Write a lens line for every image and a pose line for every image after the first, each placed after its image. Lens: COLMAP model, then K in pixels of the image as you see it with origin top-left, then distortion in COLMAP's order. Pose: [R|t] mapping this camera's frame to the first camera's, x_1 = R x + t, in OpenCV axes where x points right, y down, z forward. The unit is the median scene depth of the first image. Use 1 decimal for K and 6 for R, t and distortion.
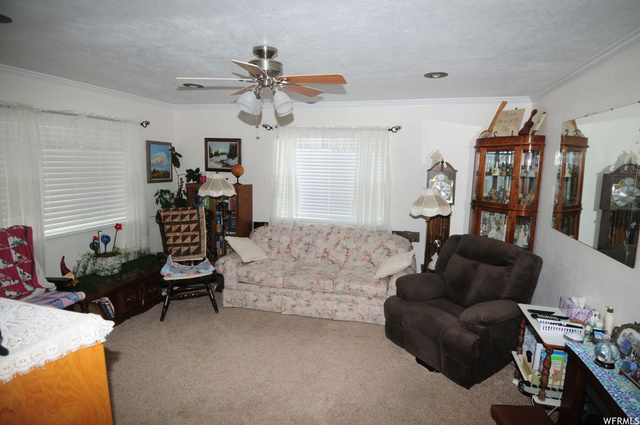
lens RADIAL K [[329.6, 0, 320.0], [0, 329.6, 203.1], [0, 0, 1]] dist [-0.001482, -0.000144]
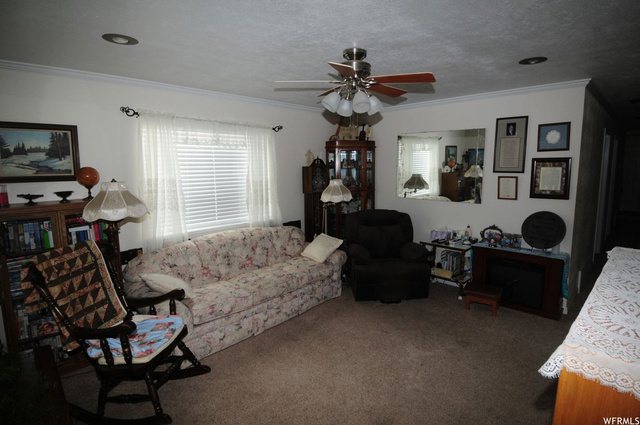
lens RADIAL K [[338.8, 0, 320.0], [0, 338.8, 212.5], [0, 0, 1]] dist [-0.058984, -0.000370]
pose [[0.468579, -0.144501, 0.871524, -0.679830], [0.117797, 0.987942, 0.100469, -0.048883], [-0.875533, 0.055585, 0.479950, 0.363381]]
